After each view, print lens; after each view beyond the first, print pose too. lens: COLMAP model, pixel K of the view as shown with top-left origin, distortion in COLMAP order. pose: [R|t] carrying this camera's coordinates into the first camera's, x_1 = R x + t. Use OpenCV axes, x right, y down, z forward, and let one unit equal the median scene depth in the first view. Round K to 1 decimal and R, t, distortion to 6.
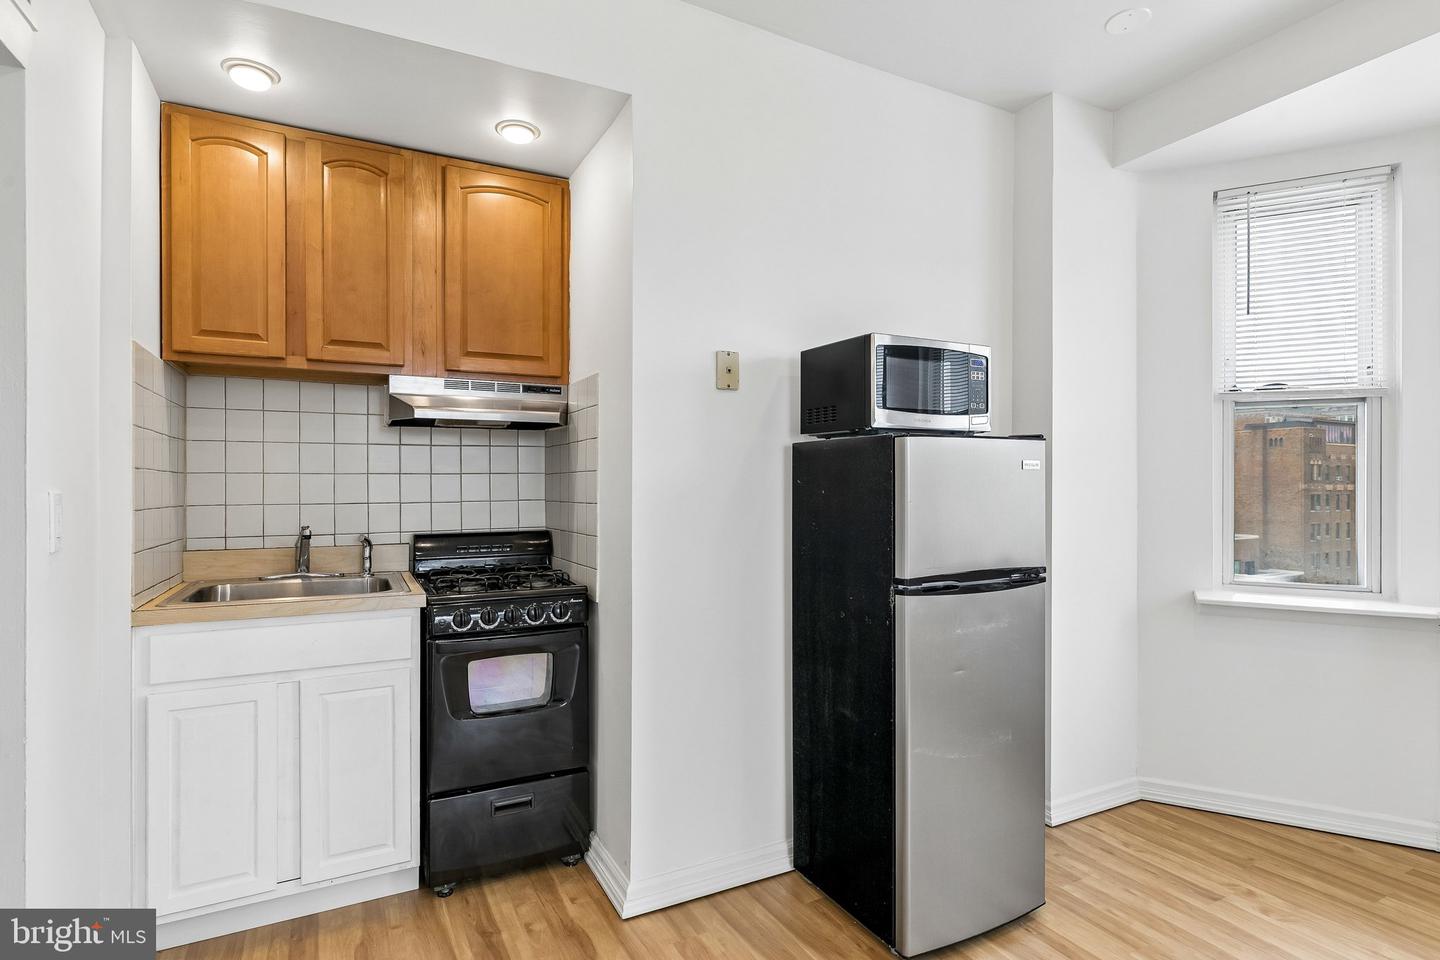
lens RADIAL K [[732.9, 0, 718.0], [0, 732.9, 484.2], [0, 0, 1]] dist [-0.004249, 0.000233]
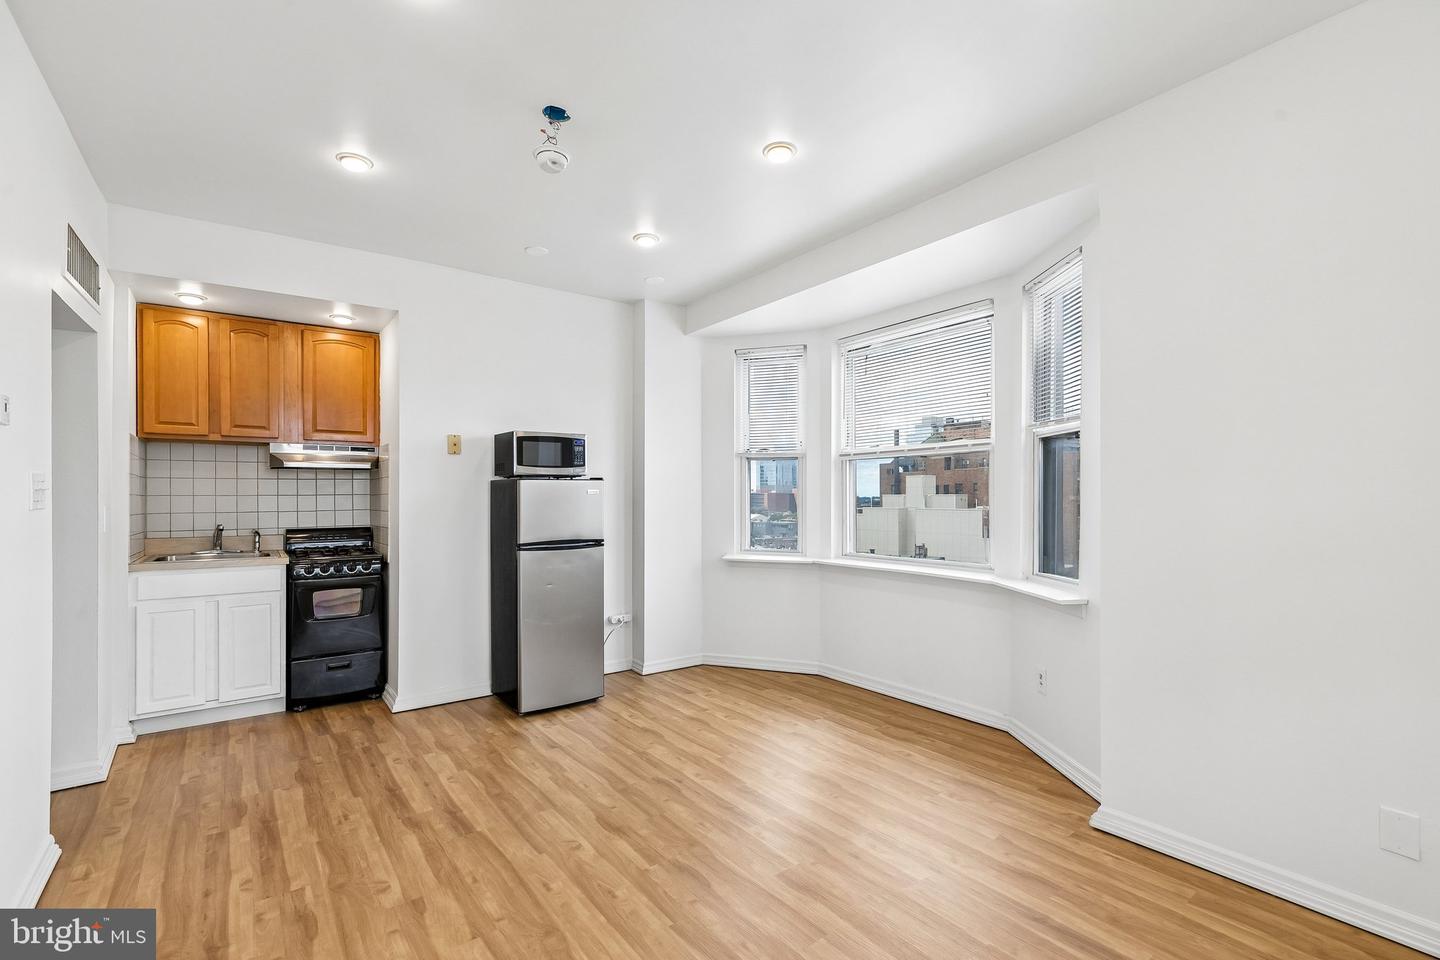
lens RADIAL K [[652.3, 0, 721.3], [0, 652.3, 494.5], [0, 0, 1]] dist [0.002285, -0.000460]
pose [[0.987204, -0.001943, 0.159453, 0.440727], [0.002388, 0.999994, -0.002599, -0.011361], [-0.159447, 0.002946, 0.987202, -0.863974]]
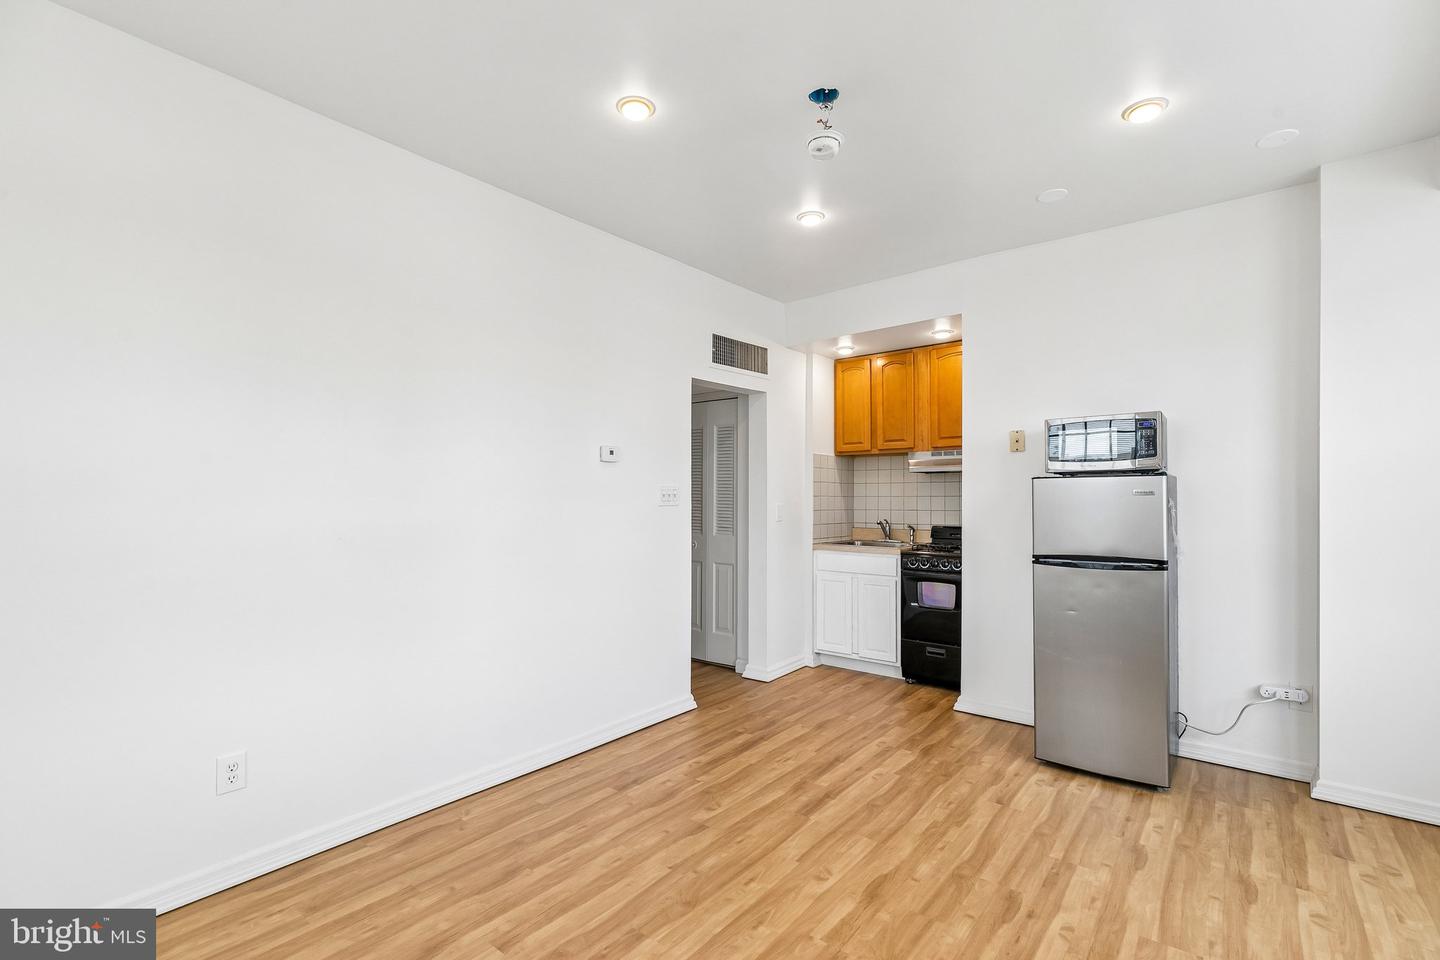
lens RADIAL K [[652.3, 0, 715.5], [0, 652.3, 495.6], [0, 0, 1]] dist [0.002285, -0.000460]
pose [[0.390473, -0.002268, -0.920612, 1.197209], [0.002467, 0.999996, -0.001417, -0.017805], [0.920611, -0.001718, 0.390477, -0.325615]]
